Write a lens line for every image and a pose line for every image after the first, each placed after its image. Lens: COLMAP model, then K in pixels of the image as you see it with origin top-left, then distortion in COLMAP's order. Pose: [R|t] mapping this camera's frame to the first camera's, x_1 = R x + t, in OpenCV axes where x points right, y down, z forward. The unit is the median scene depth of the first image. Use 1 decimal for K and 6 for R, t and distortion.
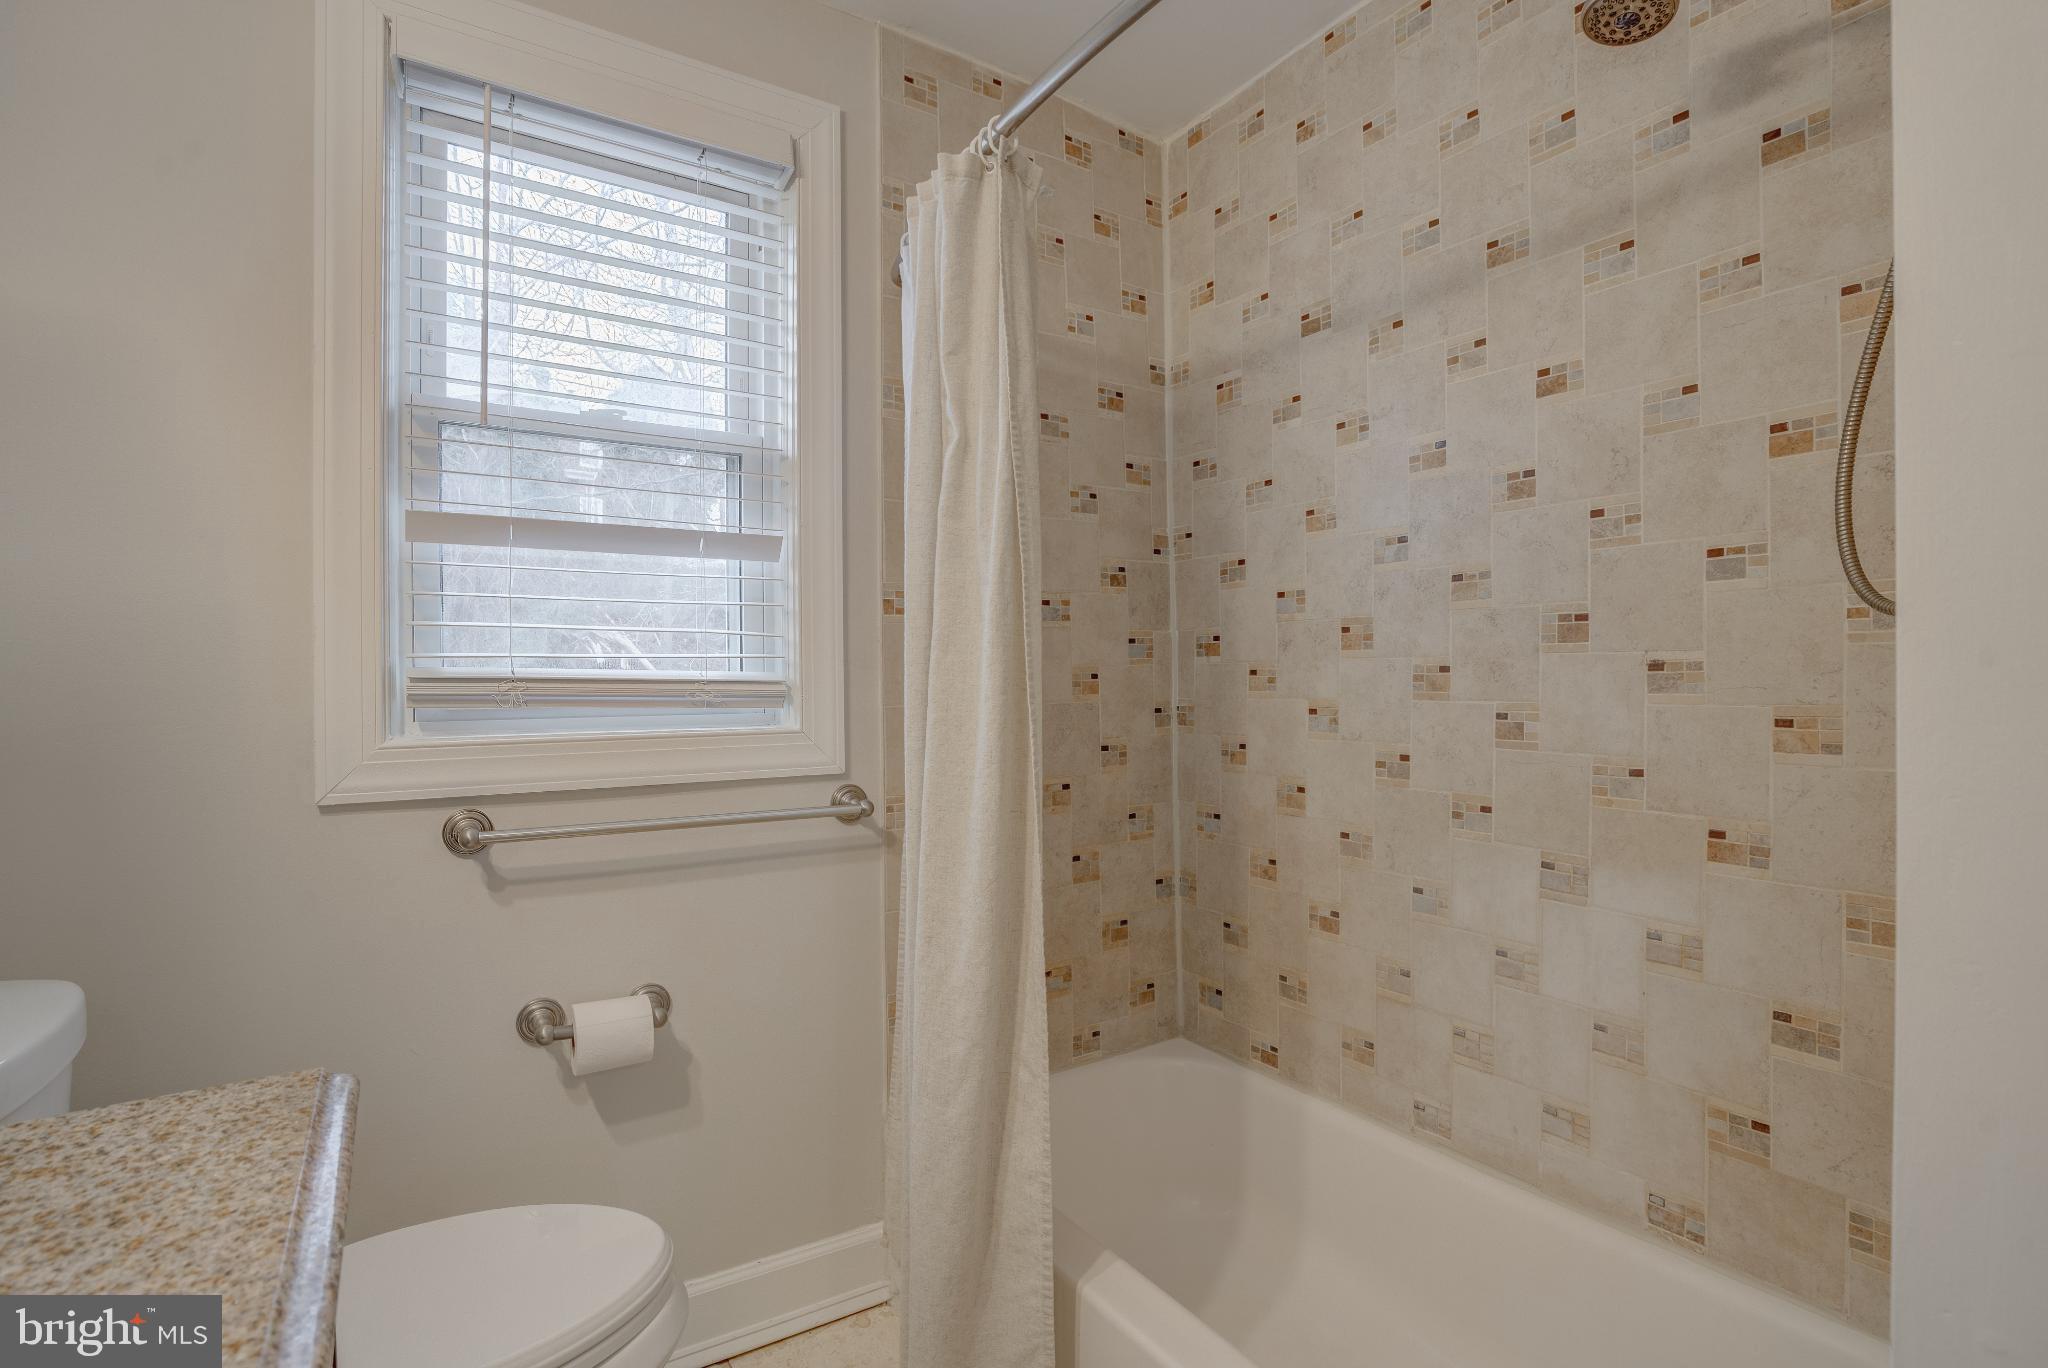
lens RADIAL K [[968.3, 0, 1025.9], [0, 968.3, 679.1], [0, 0, 1]] dist [-0.065331, 0.026515]
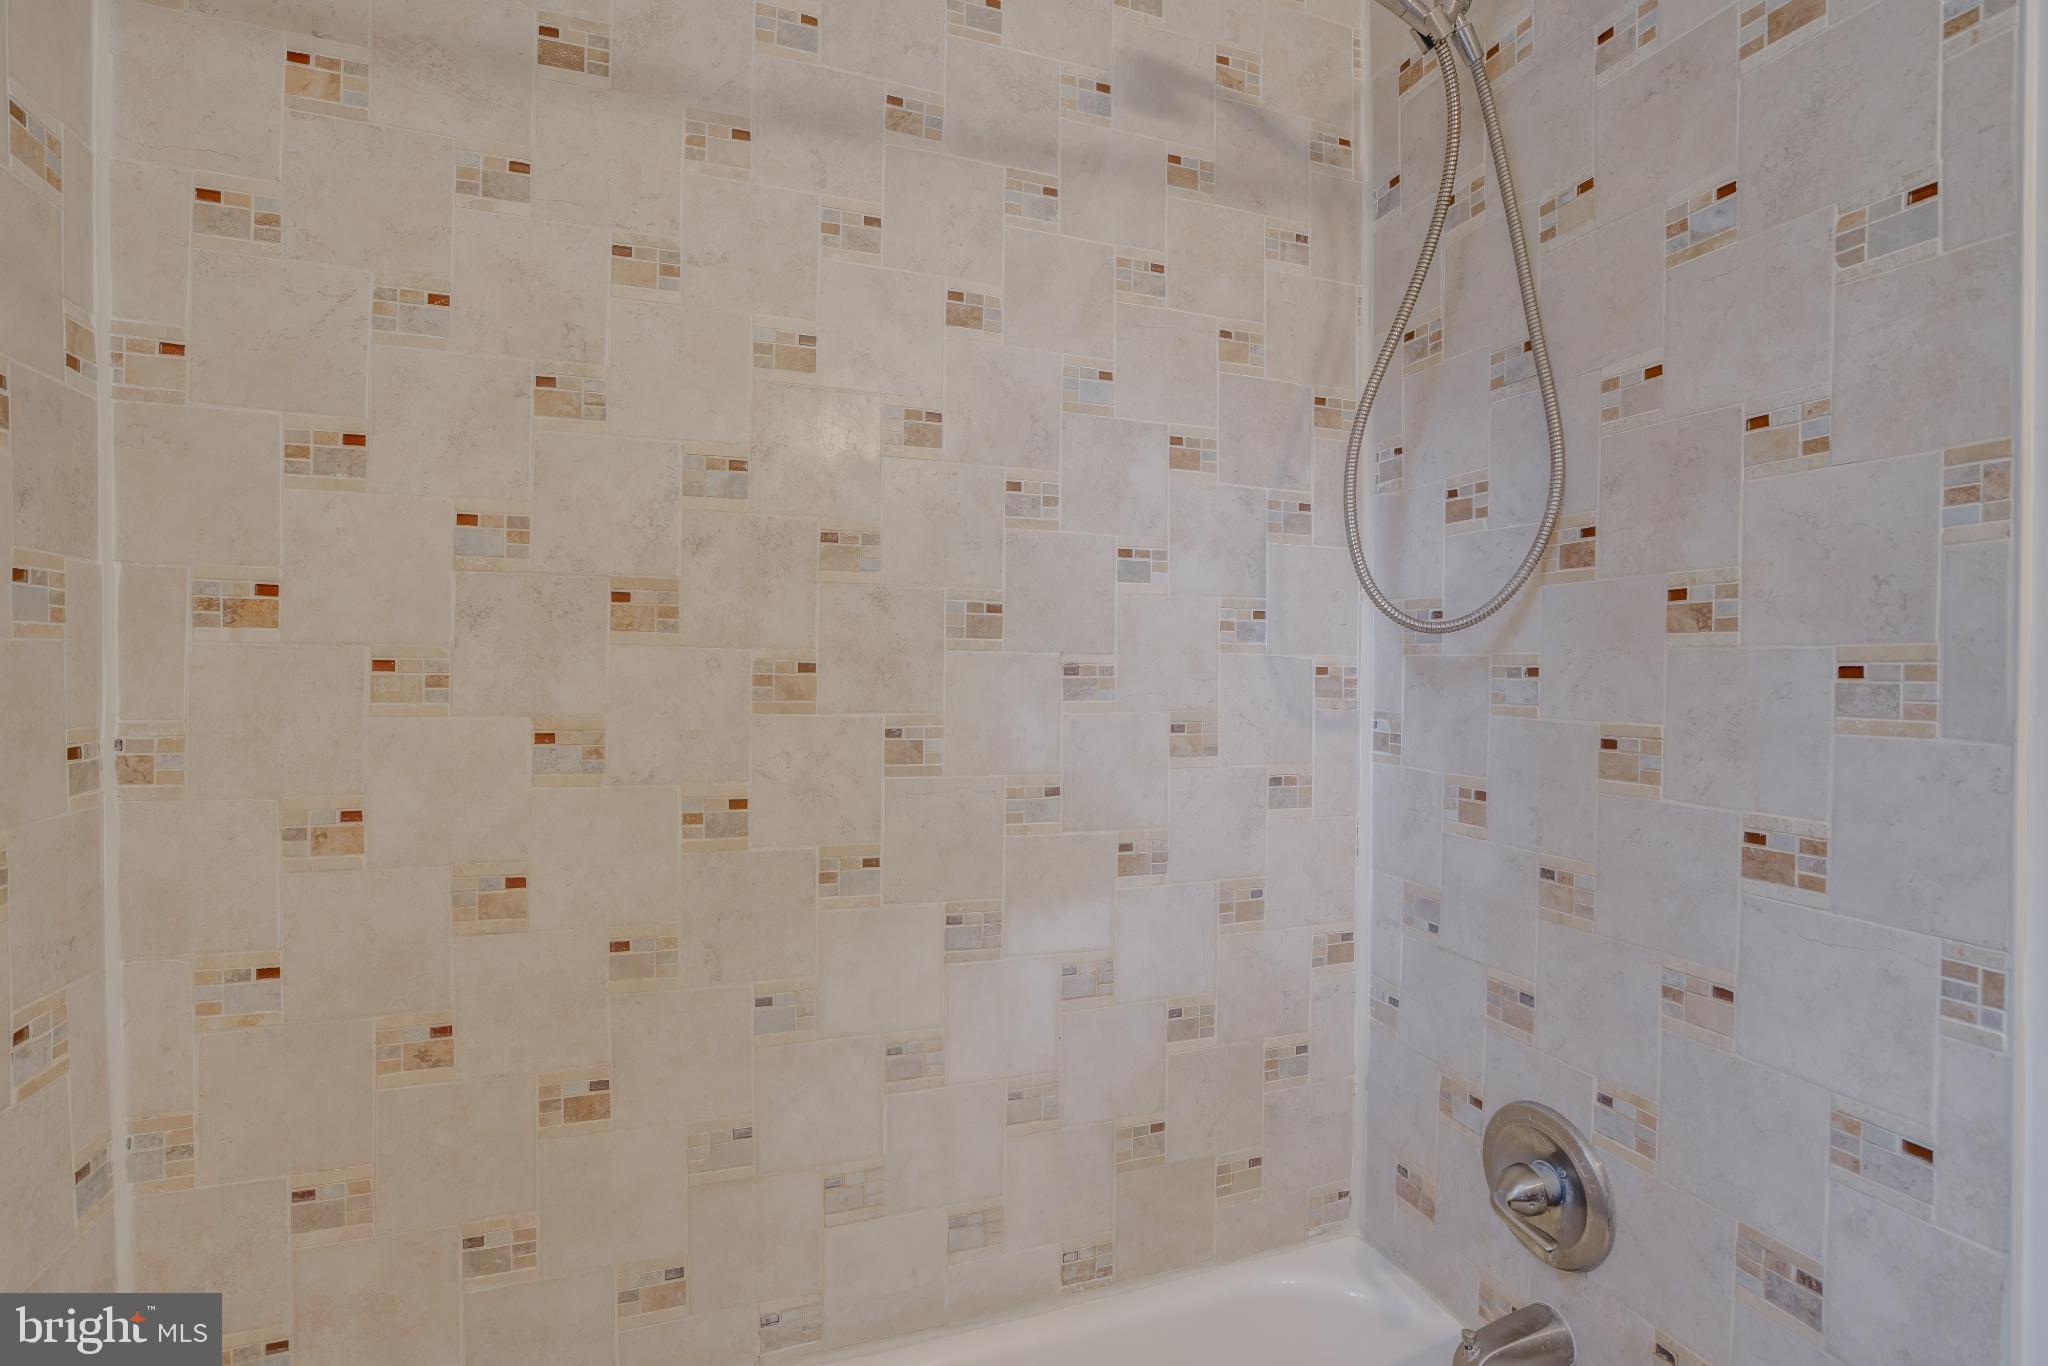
lens RADIAL K [[968.3, 0, 1025.9], [0, 968.3, 678.1], [0, 0, 1]] dist [-0.065331, 0.026515]
pose [[0.237281, 0.007192, 0.971415, -0.173469], [-0.008847, 0.999947, -0.005242, -0.000720], [-0.971401, -0.007351, 0.237332, 0.607446]]
